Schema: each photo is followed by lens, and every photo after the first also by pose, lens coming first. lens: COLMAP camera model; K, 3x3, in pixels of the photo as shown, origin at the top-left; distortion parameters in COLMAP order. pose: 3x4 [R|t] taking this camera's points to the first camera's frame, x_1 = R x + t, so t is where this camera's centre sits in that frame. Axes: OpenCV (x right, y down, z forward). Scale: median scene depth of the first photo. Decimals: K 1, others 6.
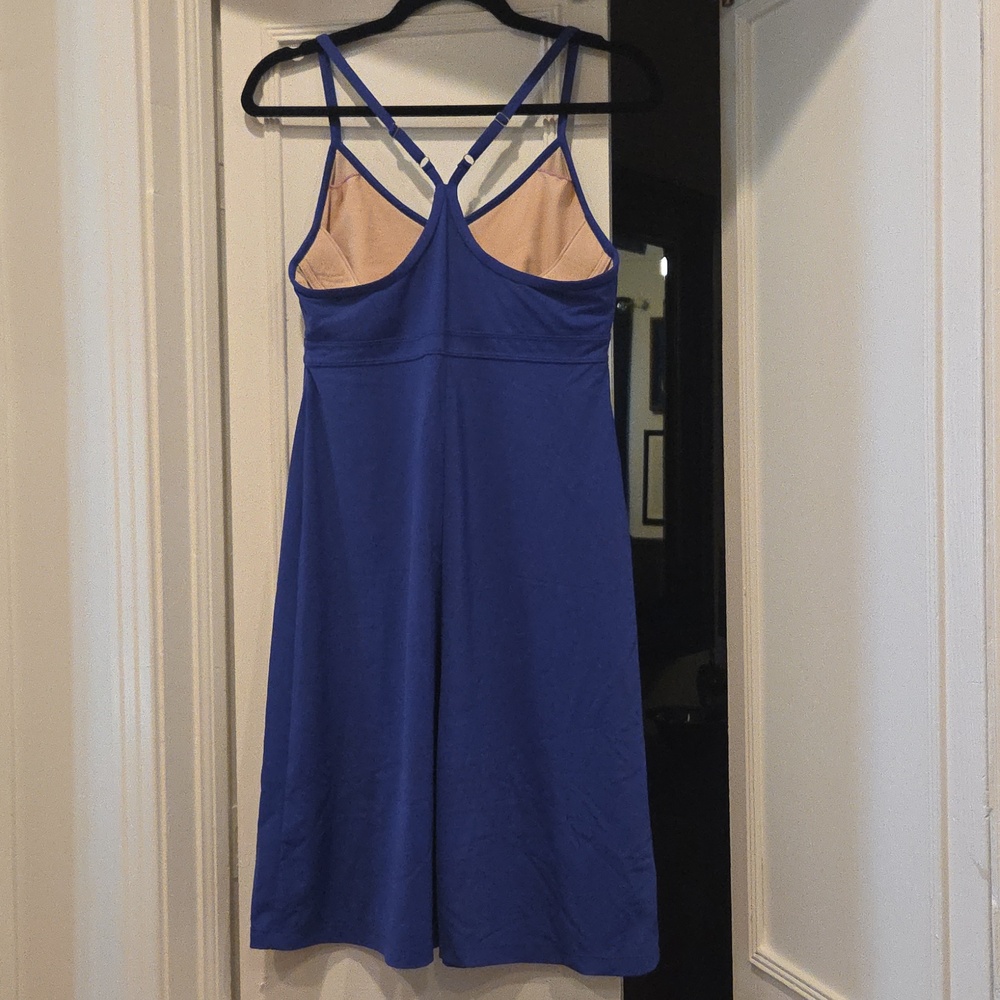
lens RADIAL K [[1425.9, 0, 500.0], [0, 1425.9, 465.3], [0, 0, 1]] dist [0.024870, 0.016549]
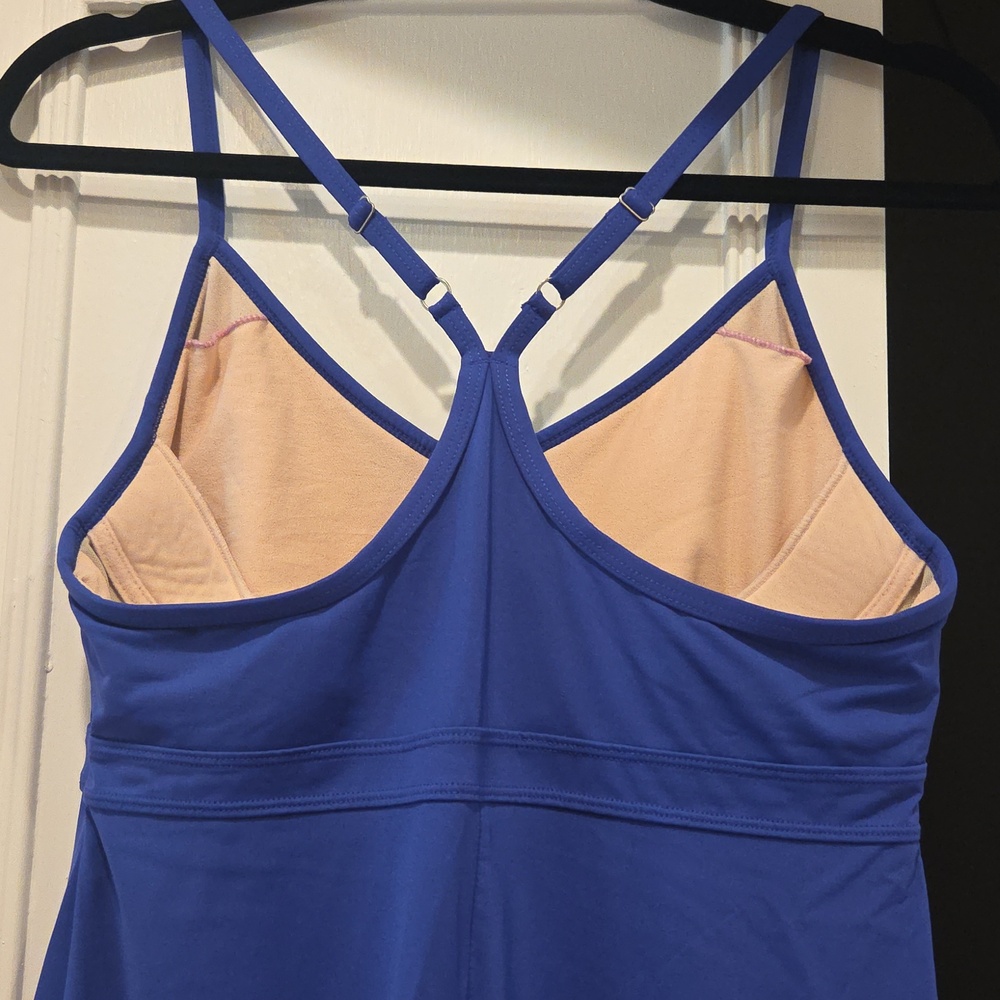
lens RADIAL K [[1425.9, 0, 500.0], [0, 1425.9, 465.3], [0, 0, 1]] dist [0.024870, 0.016549]
pose [[0.991062, 0.058187, 0.120042, -0.079978], [-0.035241, 0.982090, -0.185086, -0.092603], [-0.128662, 0.179201, 0.975363, 0.616461]]
